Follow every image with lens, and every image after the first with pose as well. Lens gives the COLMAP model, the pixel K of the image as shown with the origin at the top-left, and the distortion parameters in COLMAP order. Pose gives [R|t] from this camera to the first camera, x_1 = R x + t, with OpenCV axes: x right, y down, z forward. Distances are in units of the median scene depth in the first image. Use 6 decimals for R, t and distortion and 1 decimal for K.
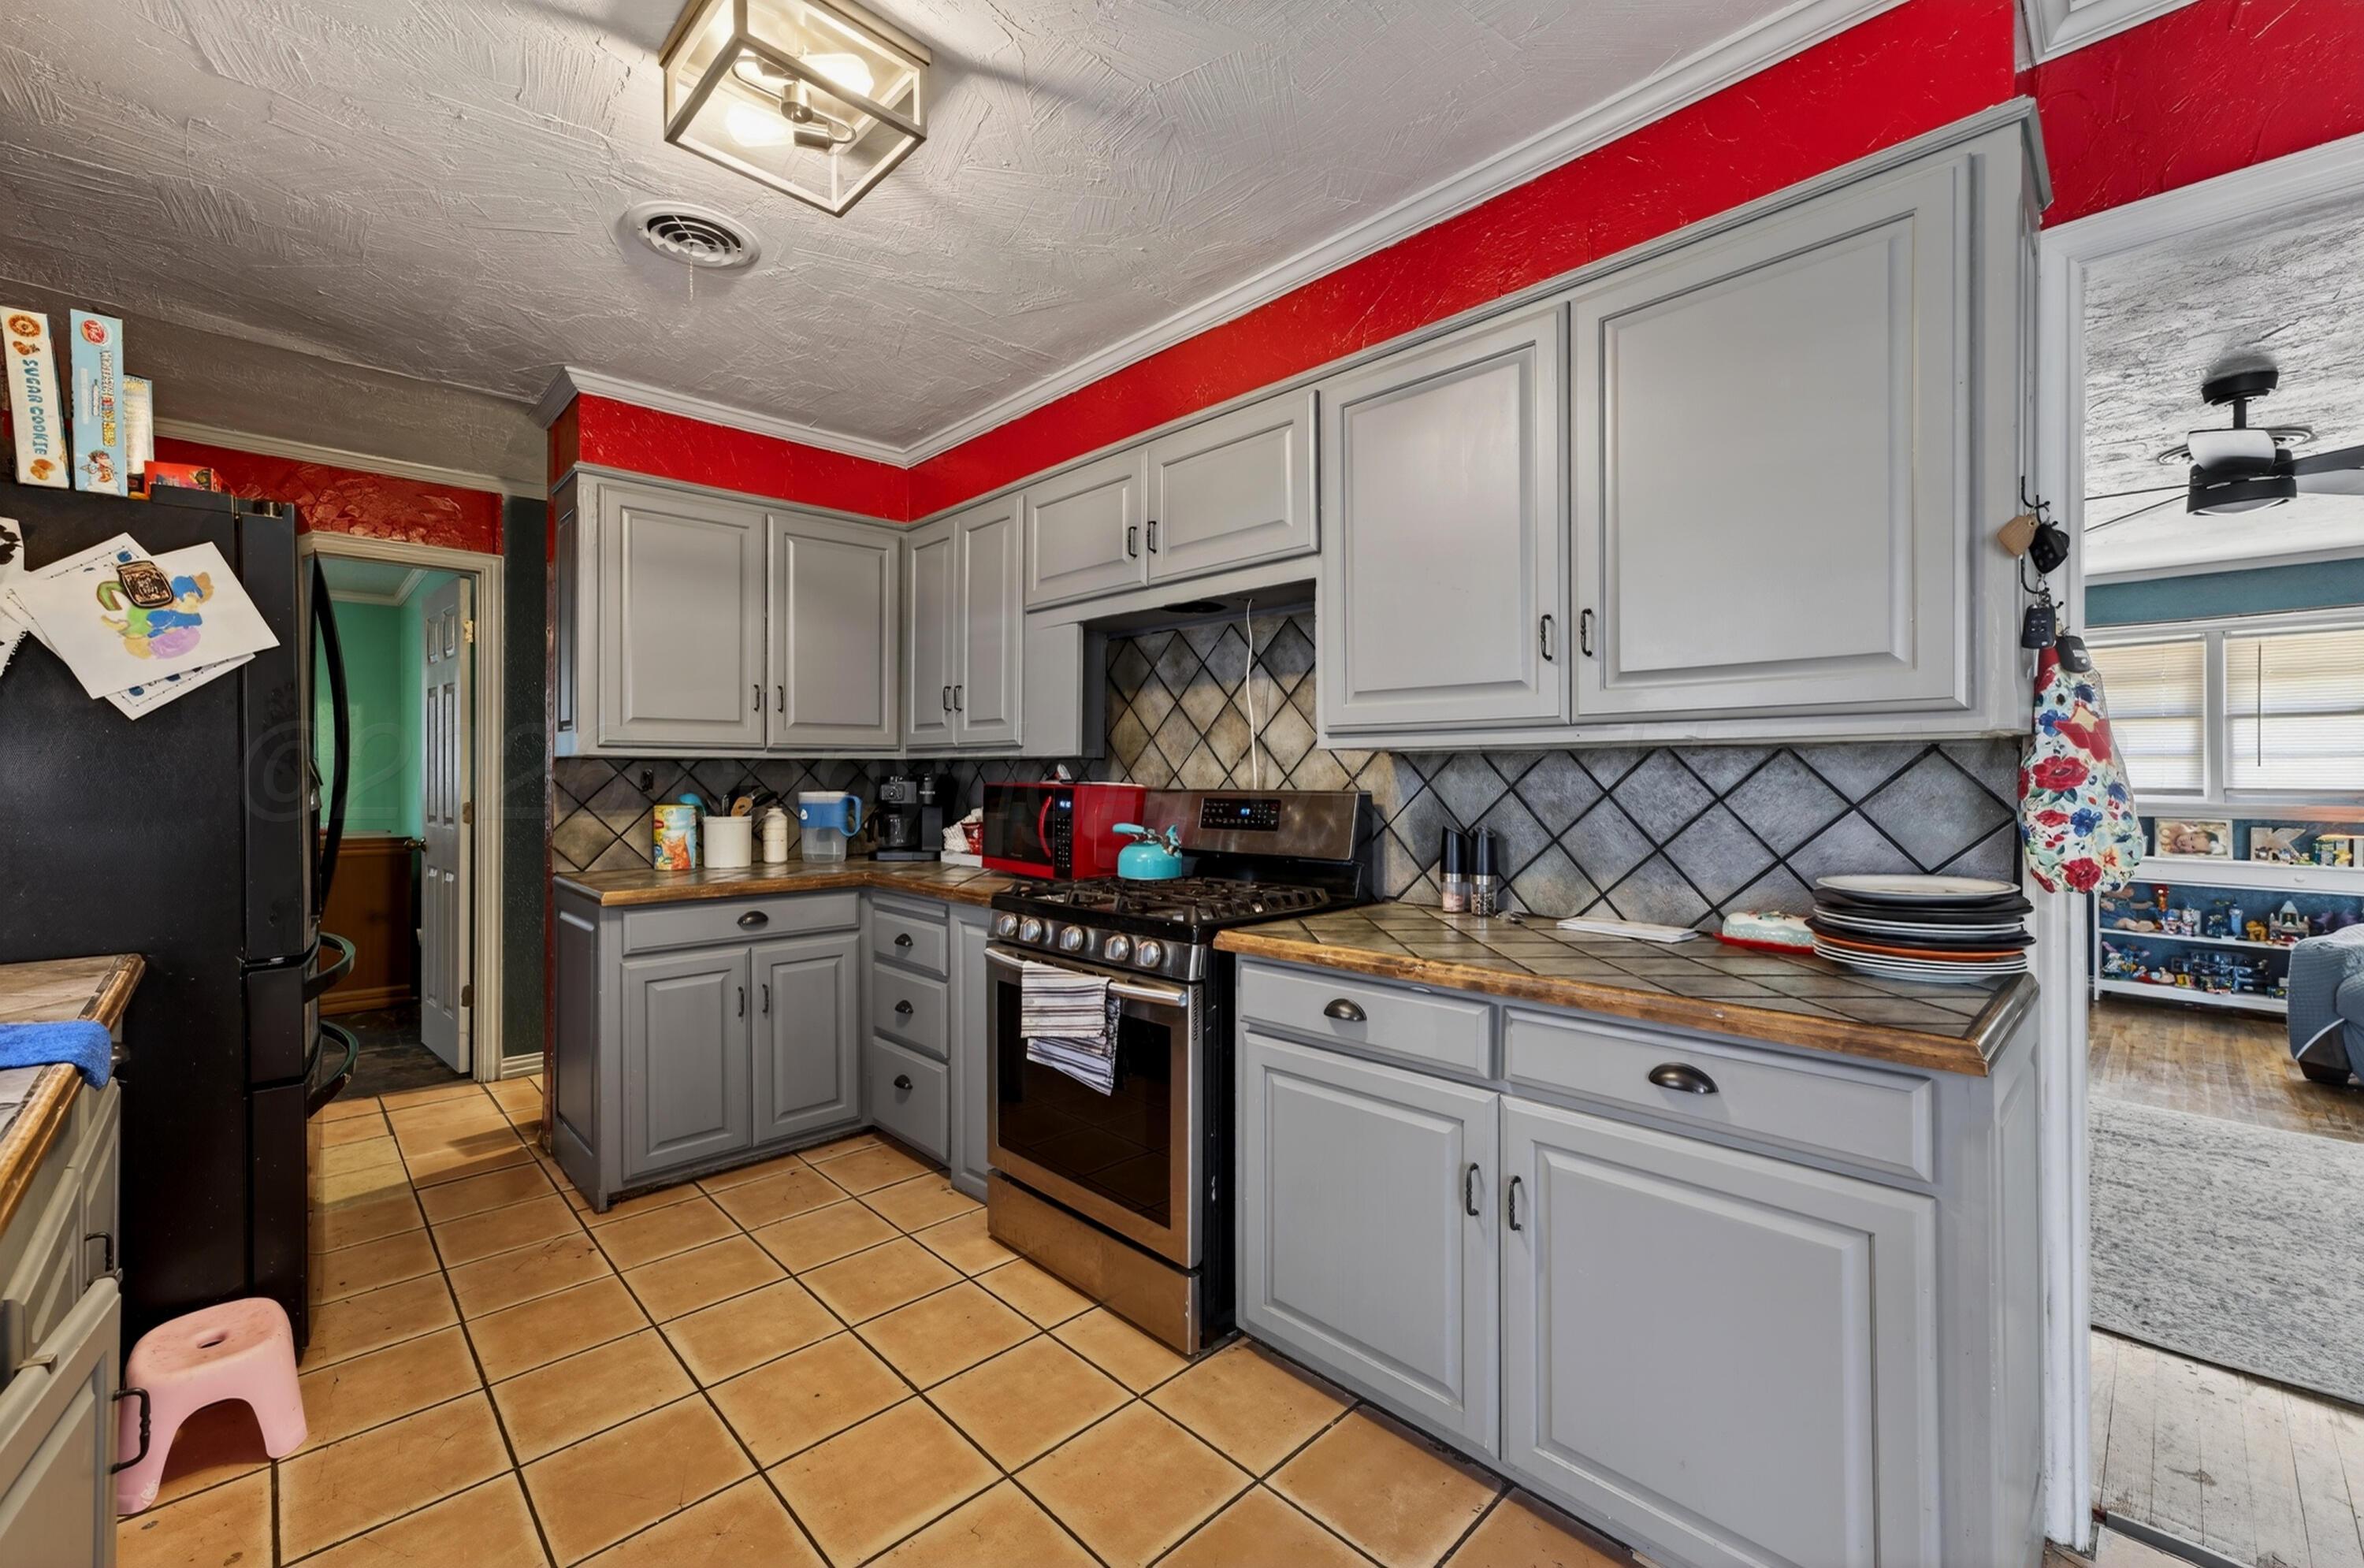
lens RADIAL K [[958.3, 0, 1171.5], [0, 958.3, 779.0], [0, 0, 1]] dist [0.007915, 0.001329]
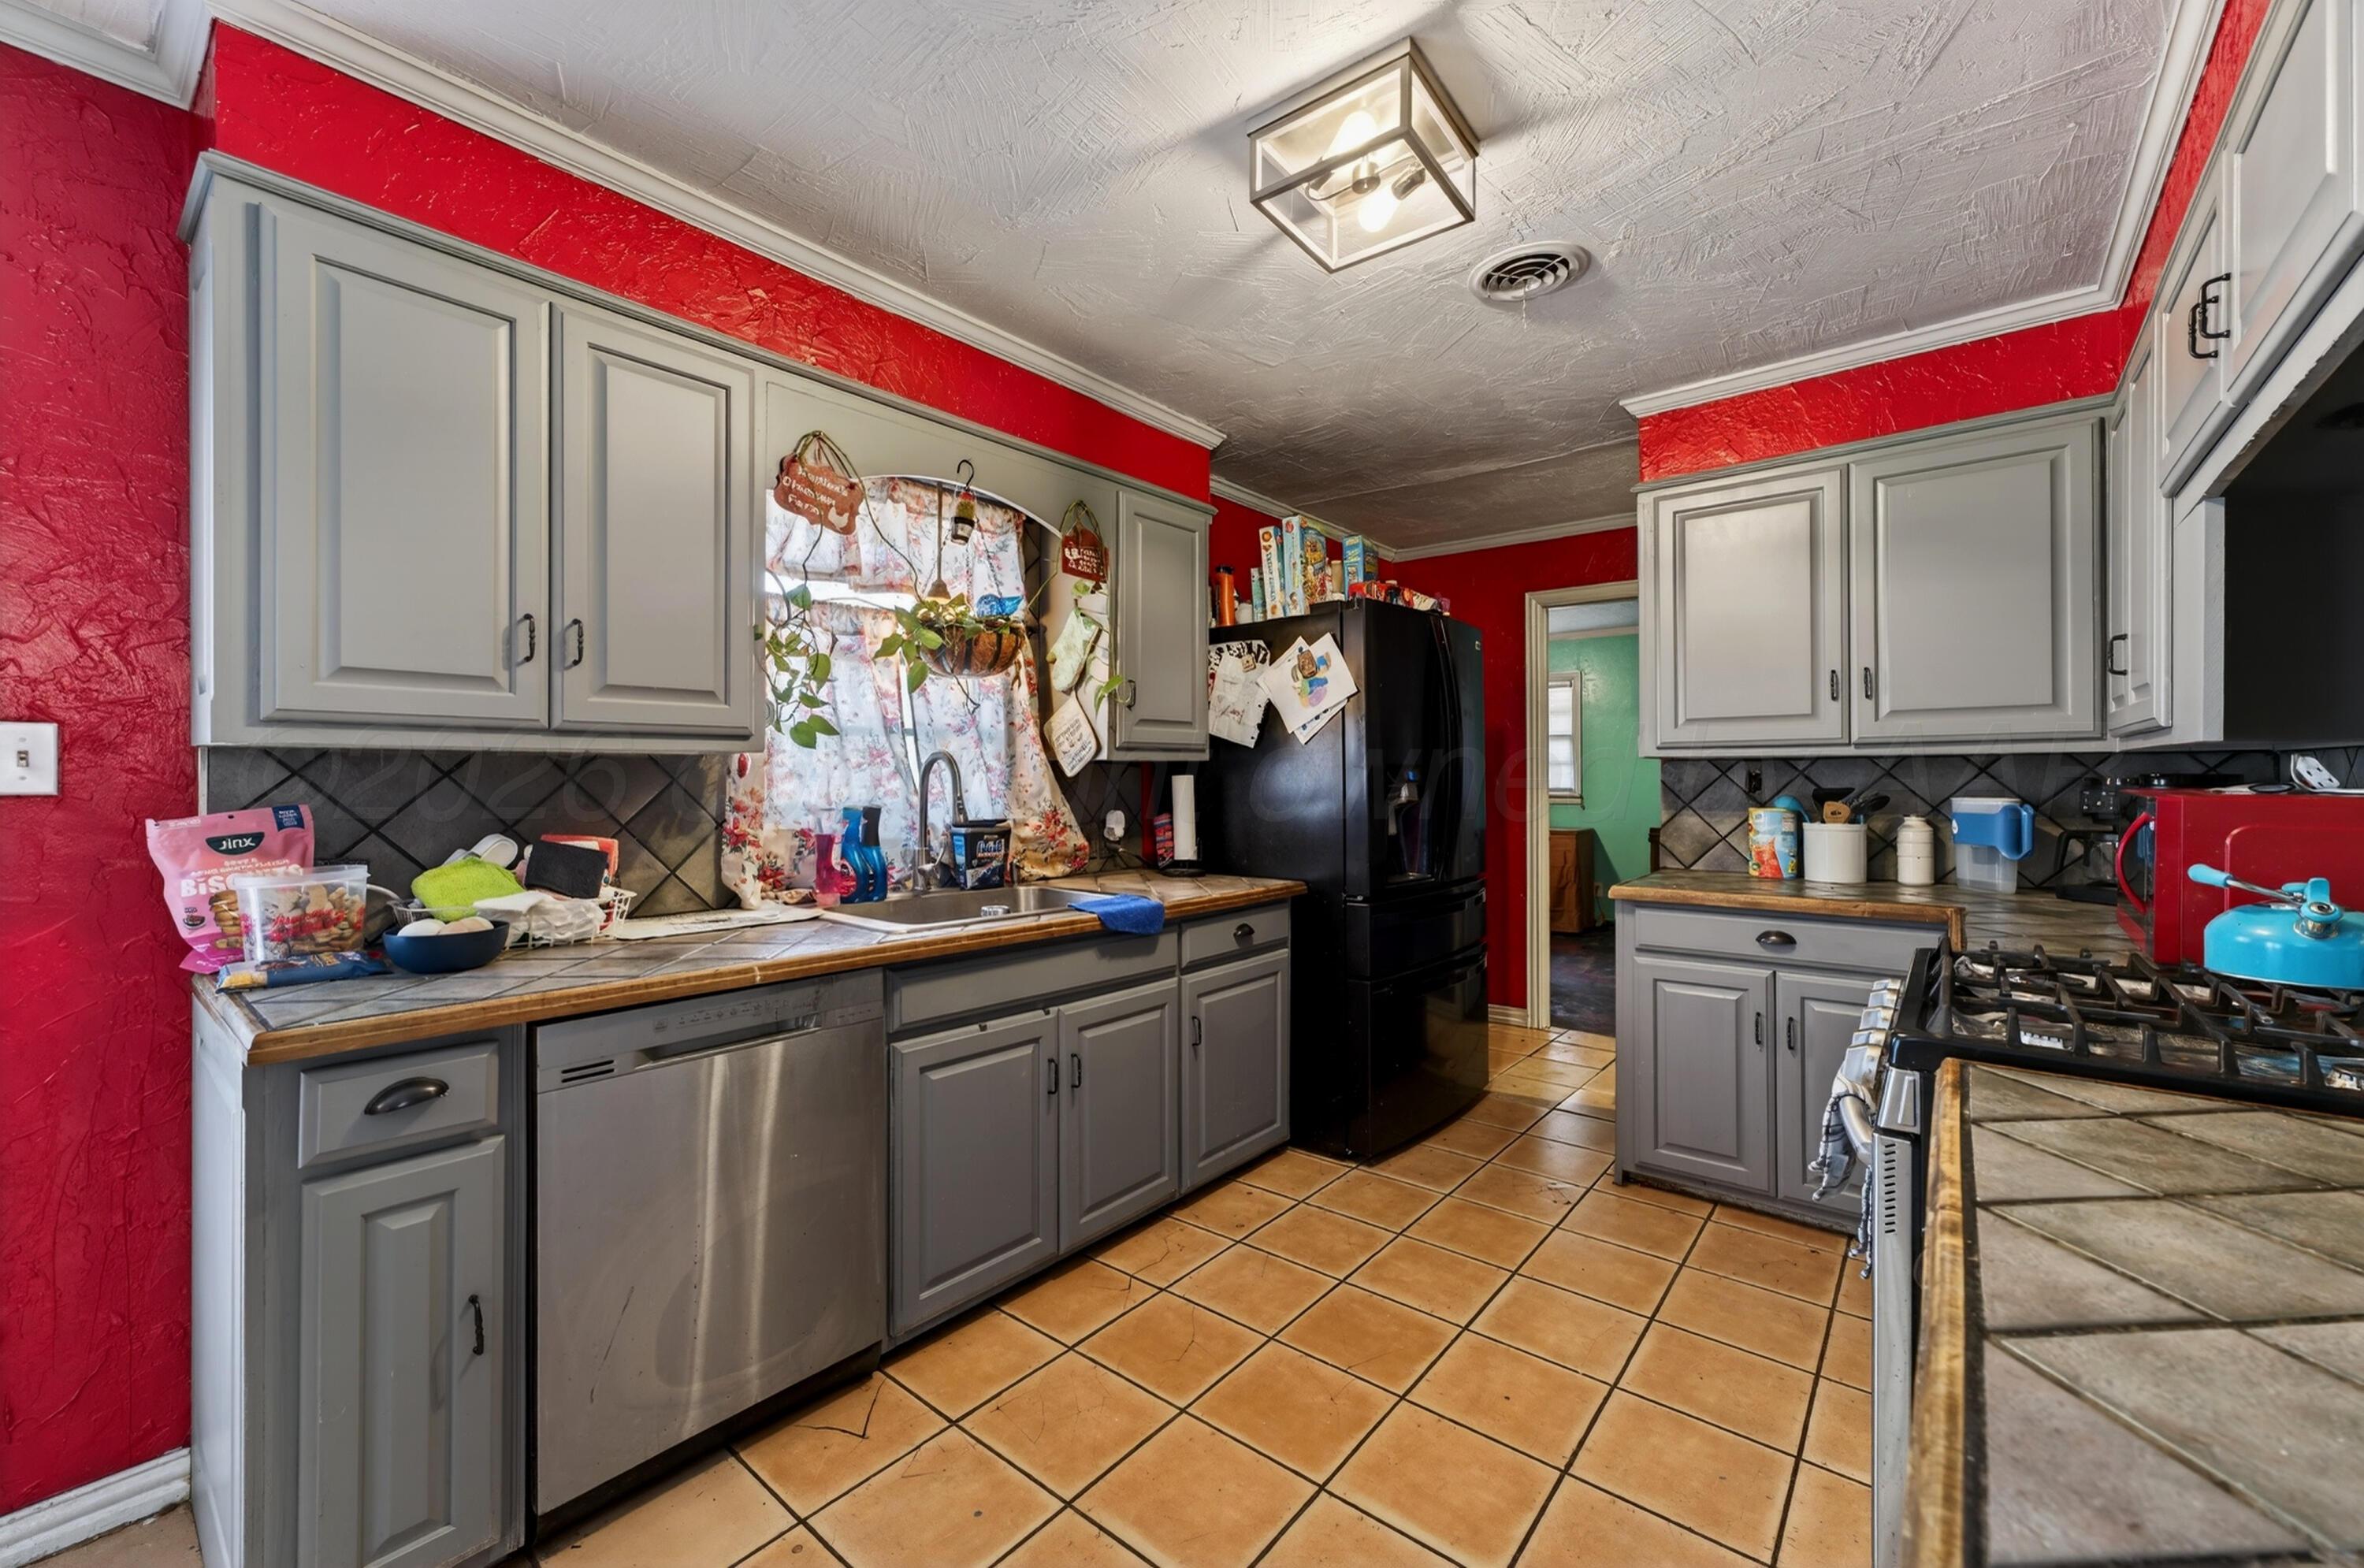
lens RADIAL K [[958.3, 0, 1164.3], [0, 958.3, 775.9], [0, 0, 1]] dist [0.007915, 0.001329]
pose [[0.120179, 0.000510, -0.992752, 0.441318], [-0.004681, 0.999989, -0.000053, -0.001186], [0.992741, 0.004654, 0.120180, 0.400464]]
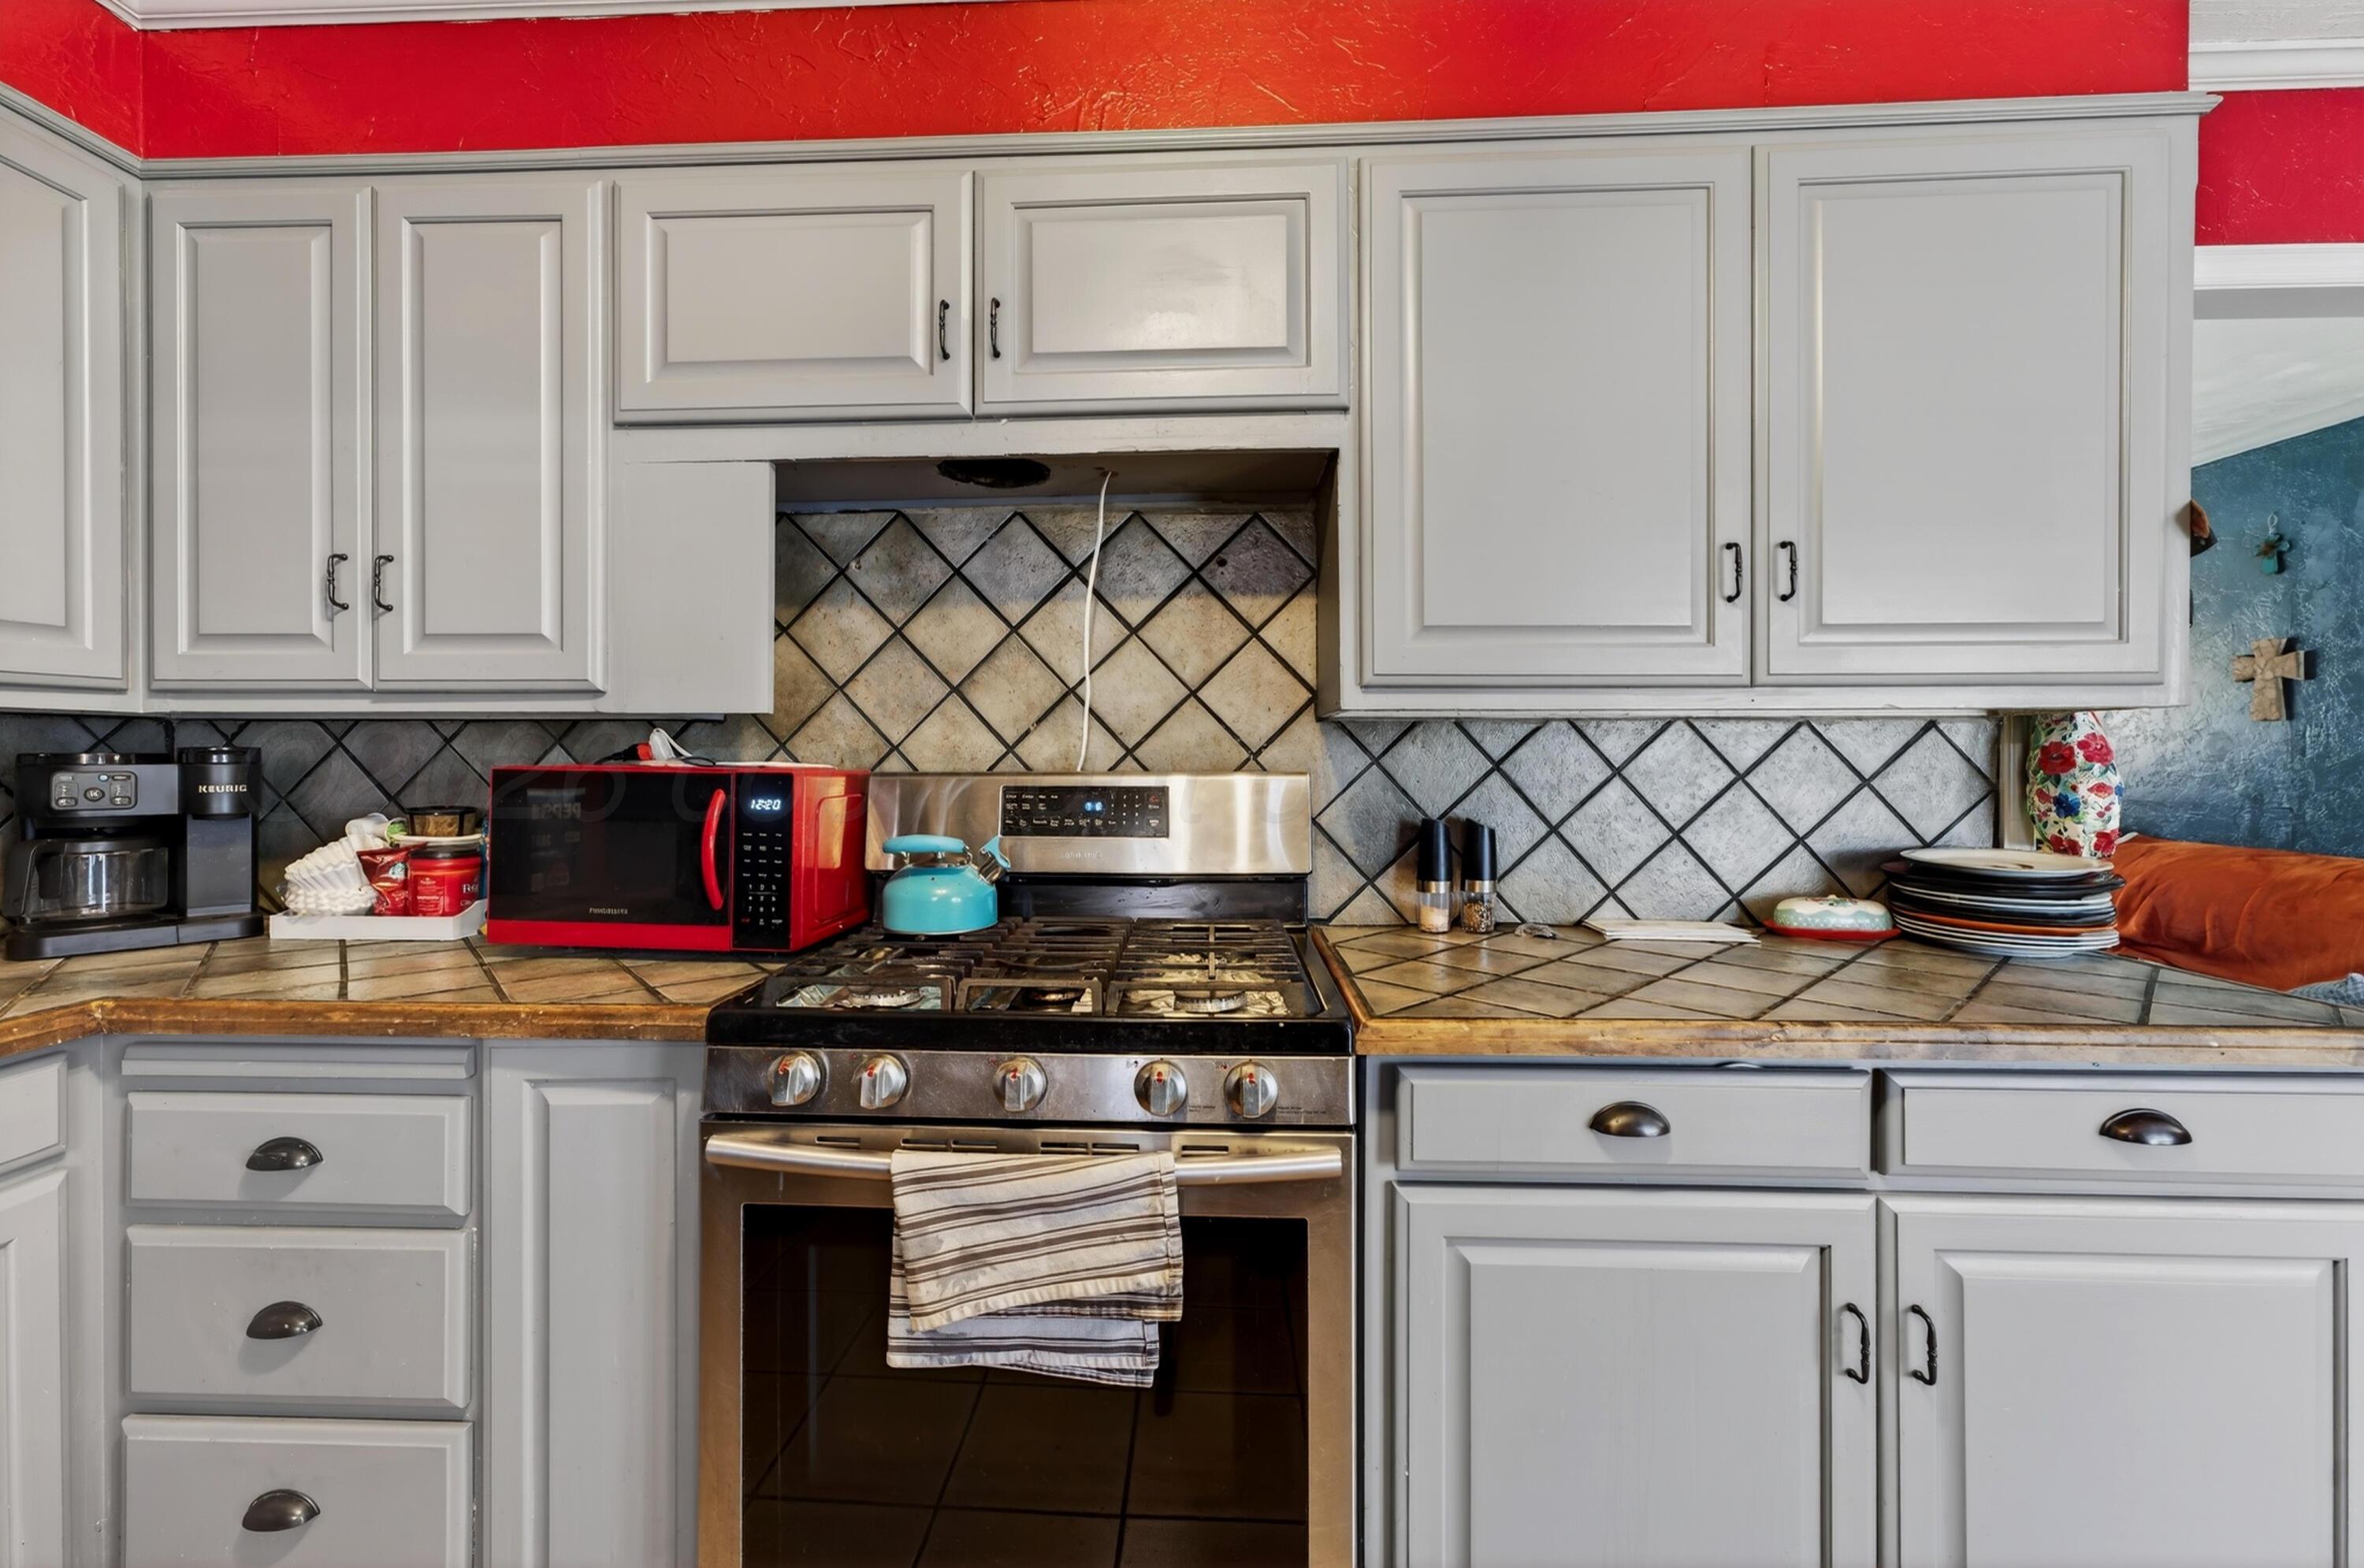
lens RADIAL K [[958.3, 0, 1169.0], [0, 958.3, 753.9], [0, 0, 1]] dist [0.007915, 0.001329]
pose [[0.731757, 0.000213, 0.681565, -0.347800], [0.002152, 0.999994, -0.002622, 0.000446], [-0.681562, 0.003385, 0.731753, 0.543611]]
